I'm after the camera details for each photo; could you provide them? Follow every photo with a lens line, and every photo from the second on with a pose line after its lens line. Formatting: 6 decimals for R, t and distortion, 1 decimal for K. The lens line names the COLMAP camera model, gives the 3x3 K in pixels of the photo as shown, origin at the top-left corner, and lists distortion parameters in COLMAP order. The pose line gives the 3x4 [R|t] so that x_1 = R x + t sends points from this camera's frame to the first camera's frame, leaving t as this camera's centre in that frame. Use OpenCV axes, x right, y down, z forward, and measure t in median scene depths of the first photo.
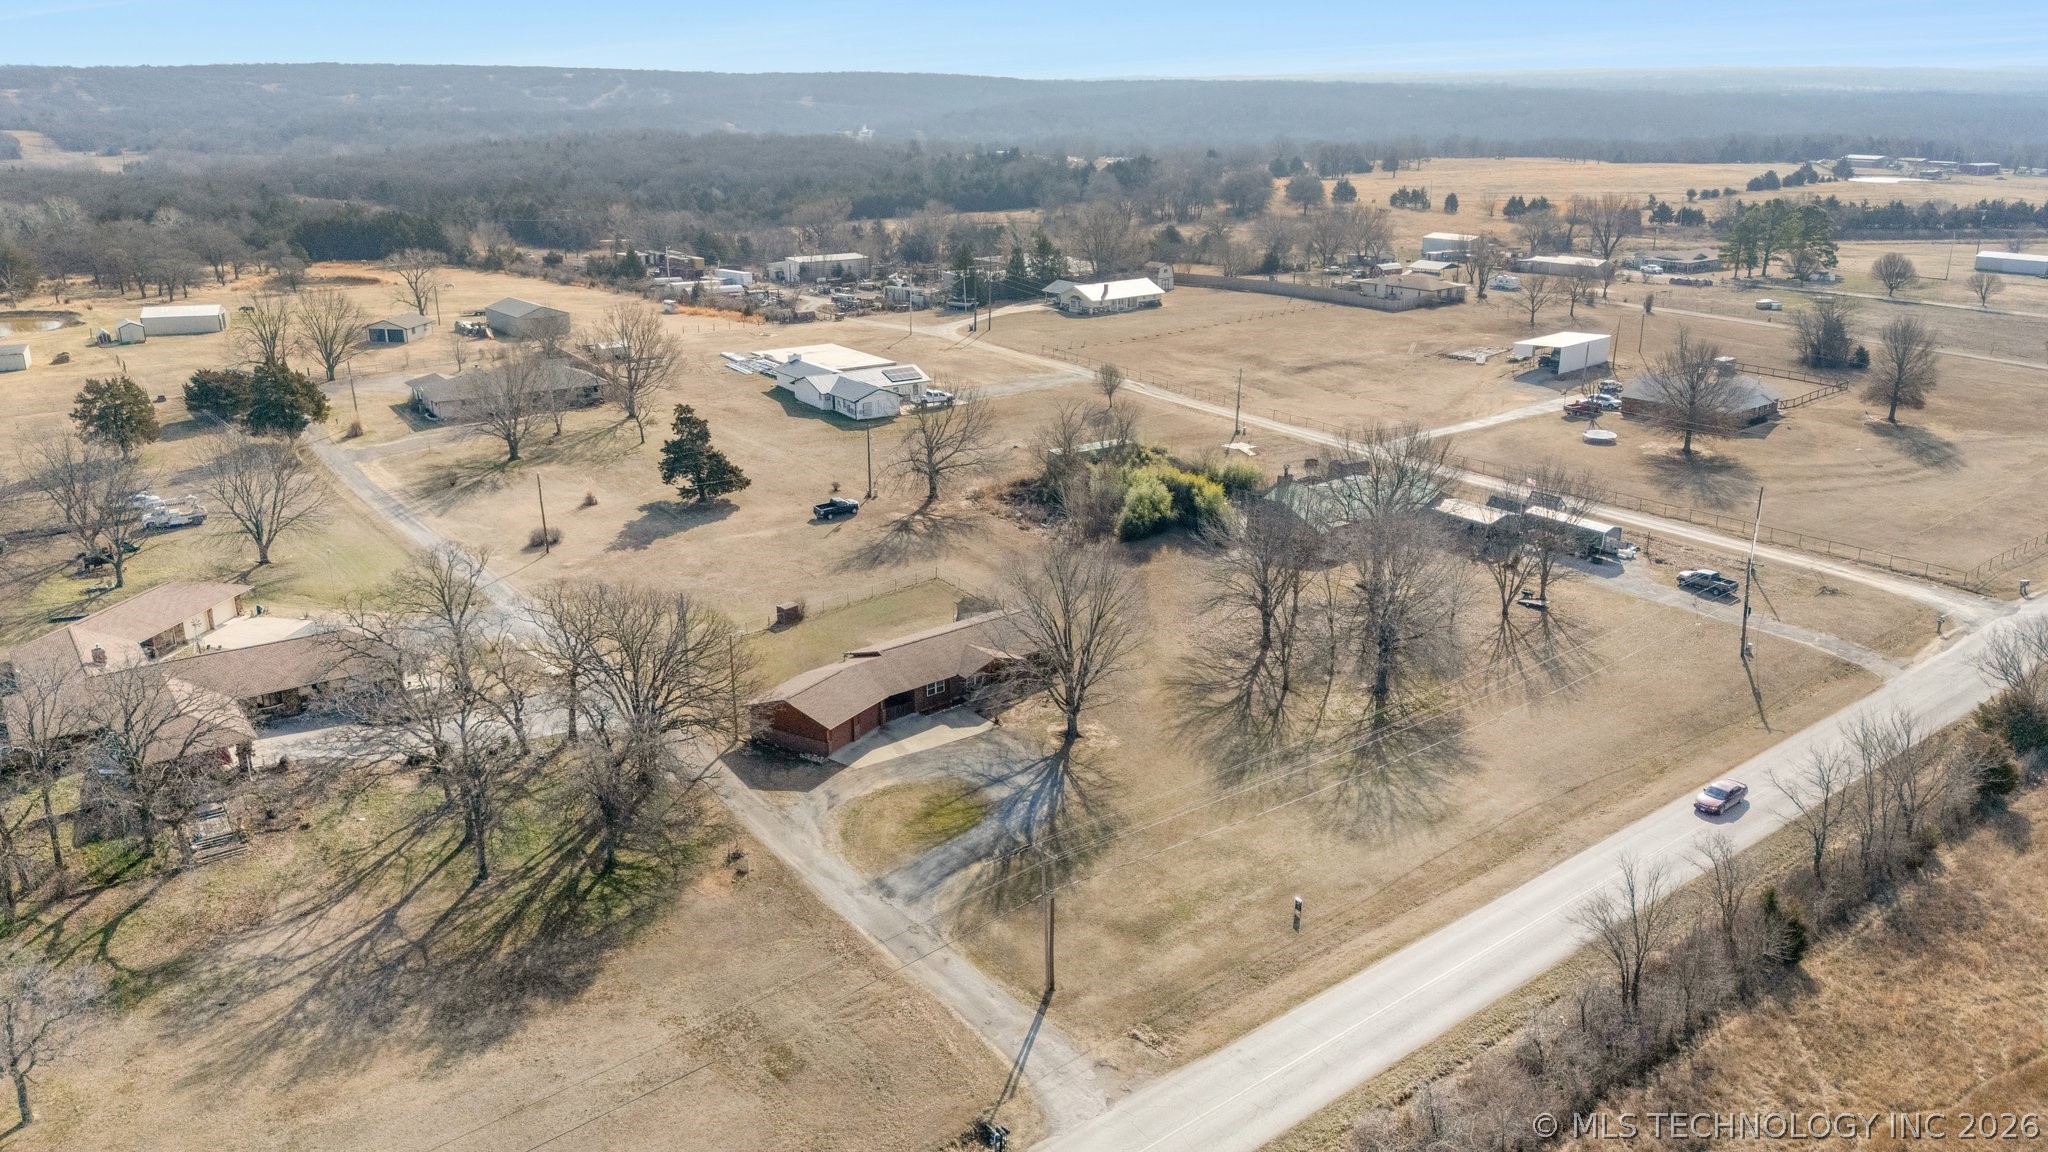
lens RADIAL K [[1509.7, 0, 1016.8], [0, 1509.7, 567.6], [0, 0, 1]] dist [0.147079, -0.254939]
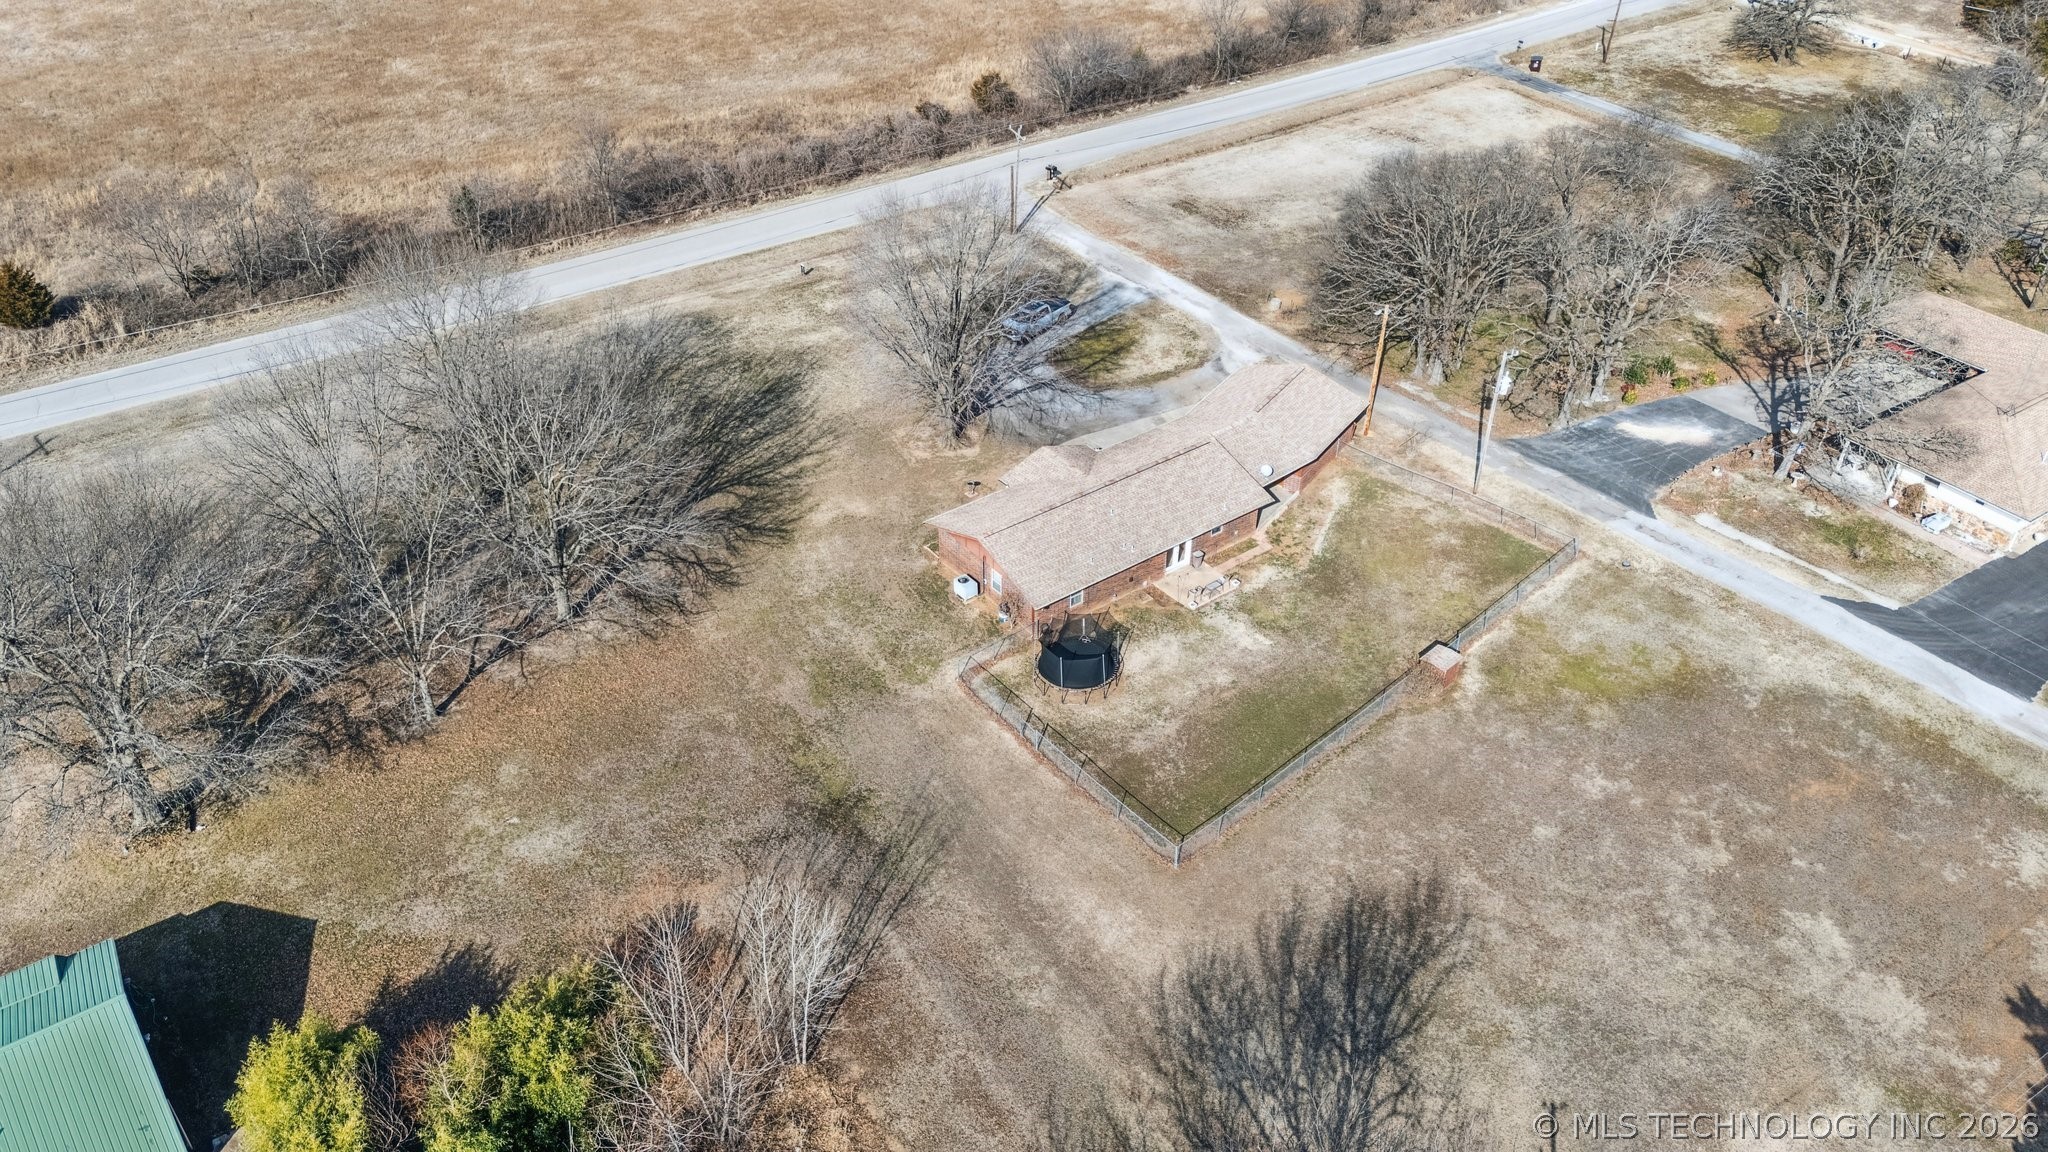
lens RADIAL K [[1493.1, 0, 1017.0], [0, 1493.1, 581.4], [0, 0, 1]] dist [0.082757, -0.071242]
pose [[-0.999023, -0.030578, 0.031917, -0.027777], [0.007914, 0.586675, 0.809784, -0.505021], [-0.043486, 0.809245, -0.585860, 1.593255]]
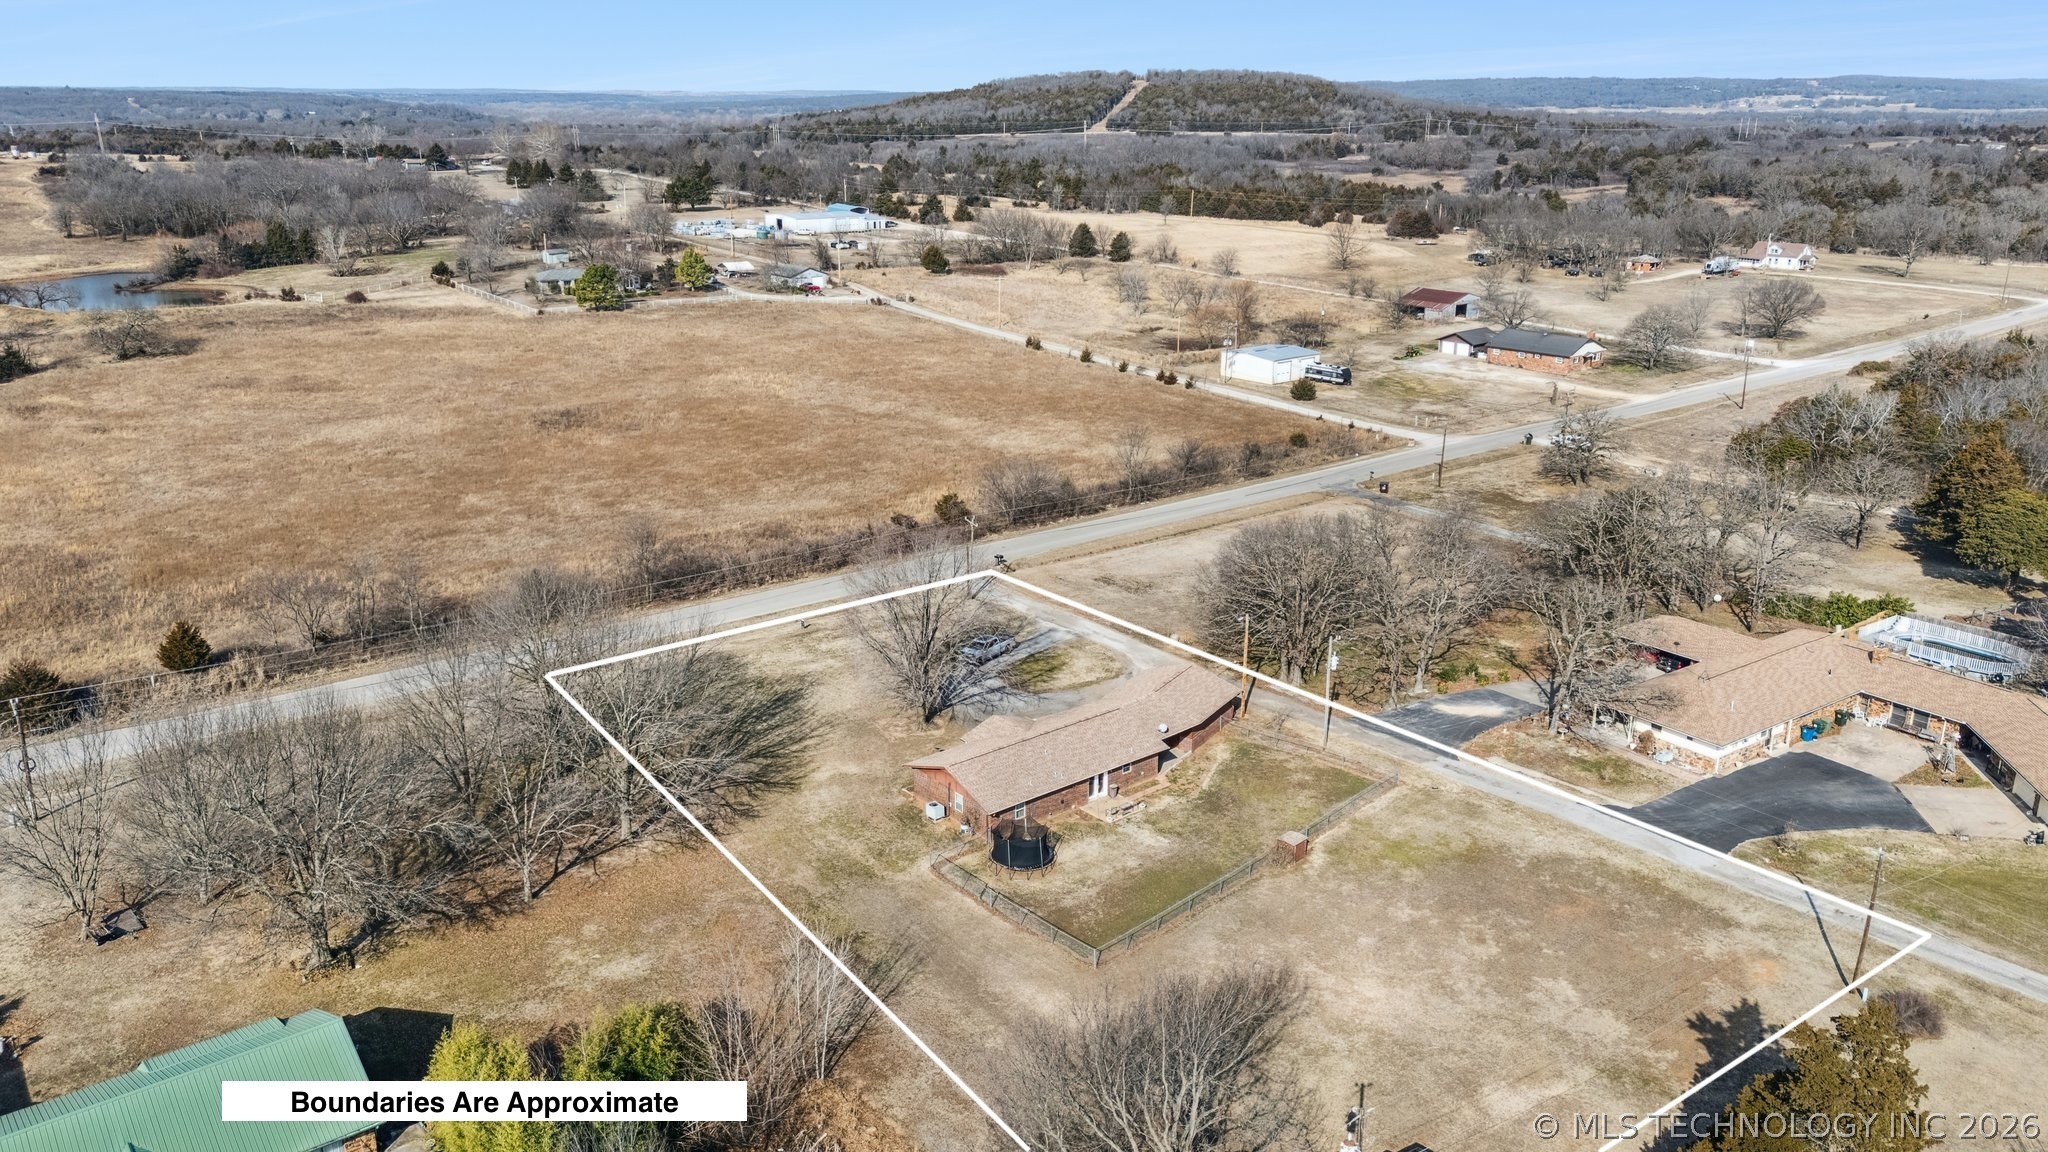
lens RADIAL K [[1509.7, 0, 1016.8], [0, 1509.7, 567.6], [0, 0, 1]] dist [0.147079, -0.254939]
pose [[-0.999936, -0.002471, 0.011043, -0.041092], [0.004395, 0.814422, 0.580256, -0.595982], [-0.010427, 0.580267, -0.814359, 1.854787]]
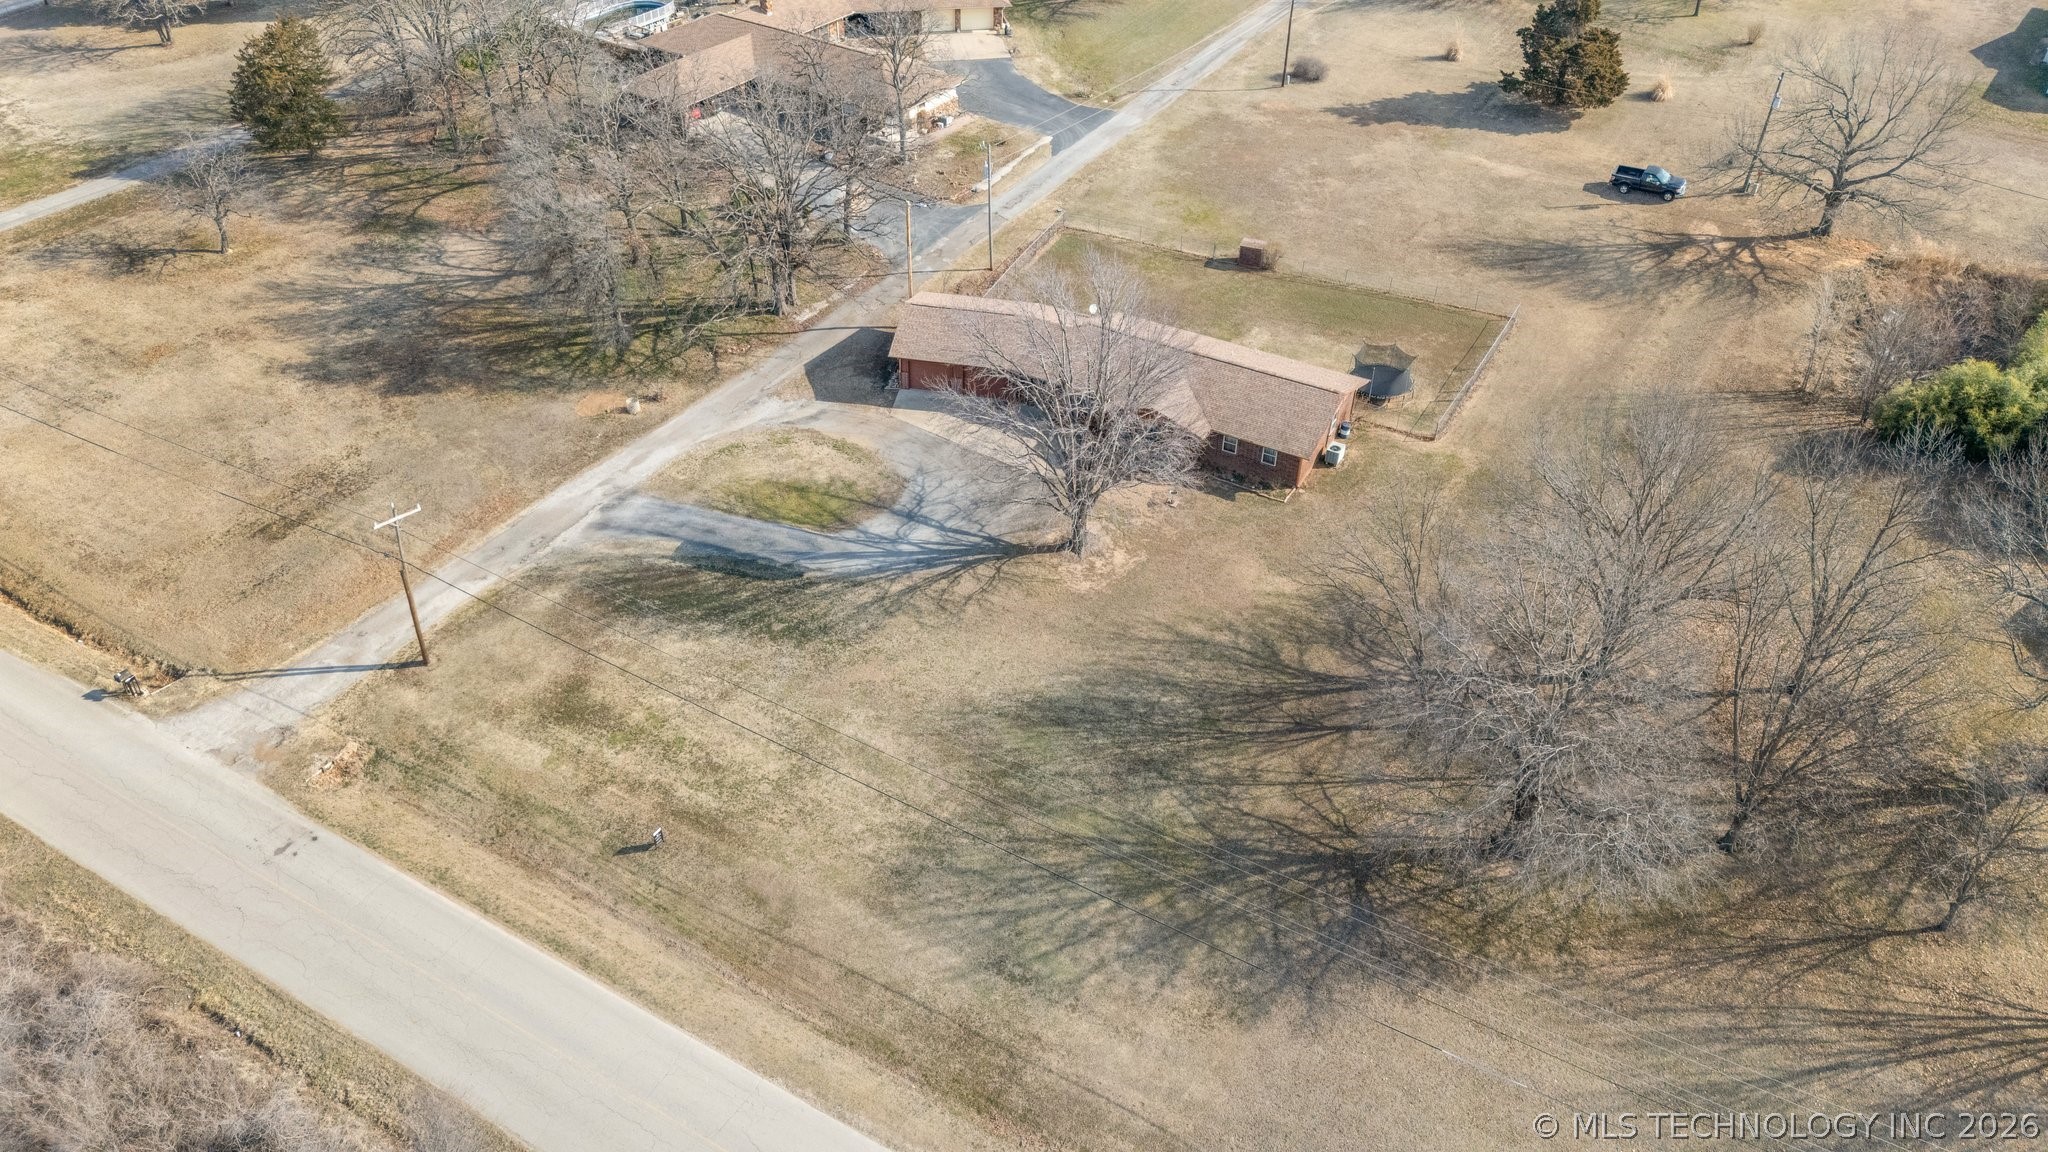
lens RADIAL K [[1493.1, 0, 1017.0], [0, 1493.1, 581.4], [0, 0, 1]] dist [0.082757, -0.071242]
pose [[0.349231, 0.580799, -0.735330, 0.563300], [-0.304841, 0.812472, 0.496951, -0.215742], [0.886064, 0.050608, 0.460792, 0.693638]]
